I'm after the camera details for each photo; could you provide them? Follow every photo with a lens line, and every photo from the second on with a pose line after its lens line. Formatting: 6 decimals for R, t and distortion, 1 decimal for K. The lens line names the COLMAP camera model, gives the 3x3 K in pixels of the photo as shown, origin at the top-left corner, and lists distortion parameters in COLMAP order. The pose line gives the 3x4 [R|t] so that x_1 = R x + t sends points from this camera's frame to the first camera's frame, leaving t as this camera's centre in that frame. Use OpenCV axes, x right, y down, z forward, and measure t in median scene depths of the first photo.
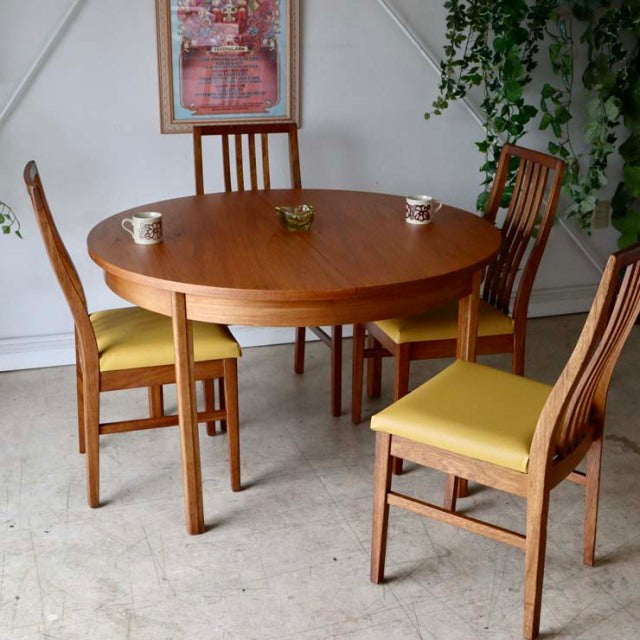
lens RADIAL K [[1011.9, 0, 320.0], [0, 1011.9, 320.0], [0, 0, 1]] dist [-0.054600, -0.000860]
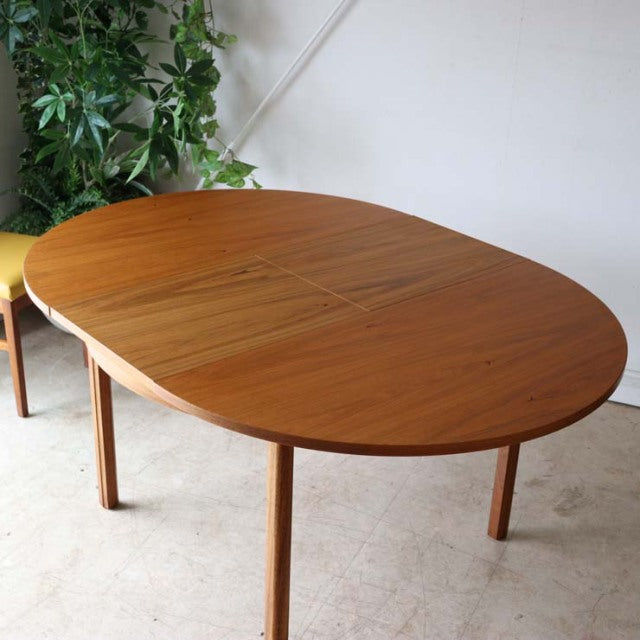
lens RADIAL K [[1031.6, 0, 318.0], [0, 1031.6, 313.1], [0, 0, 1]] dist [-0.064560, 0.077576]
pose [[0.755772, 0.281734, -0.591130, 0.376021], [-0.234704, 0.959284, 0.157122, -0.147179], [0.611328, 0.019992, 0.791125, 0.196160]]
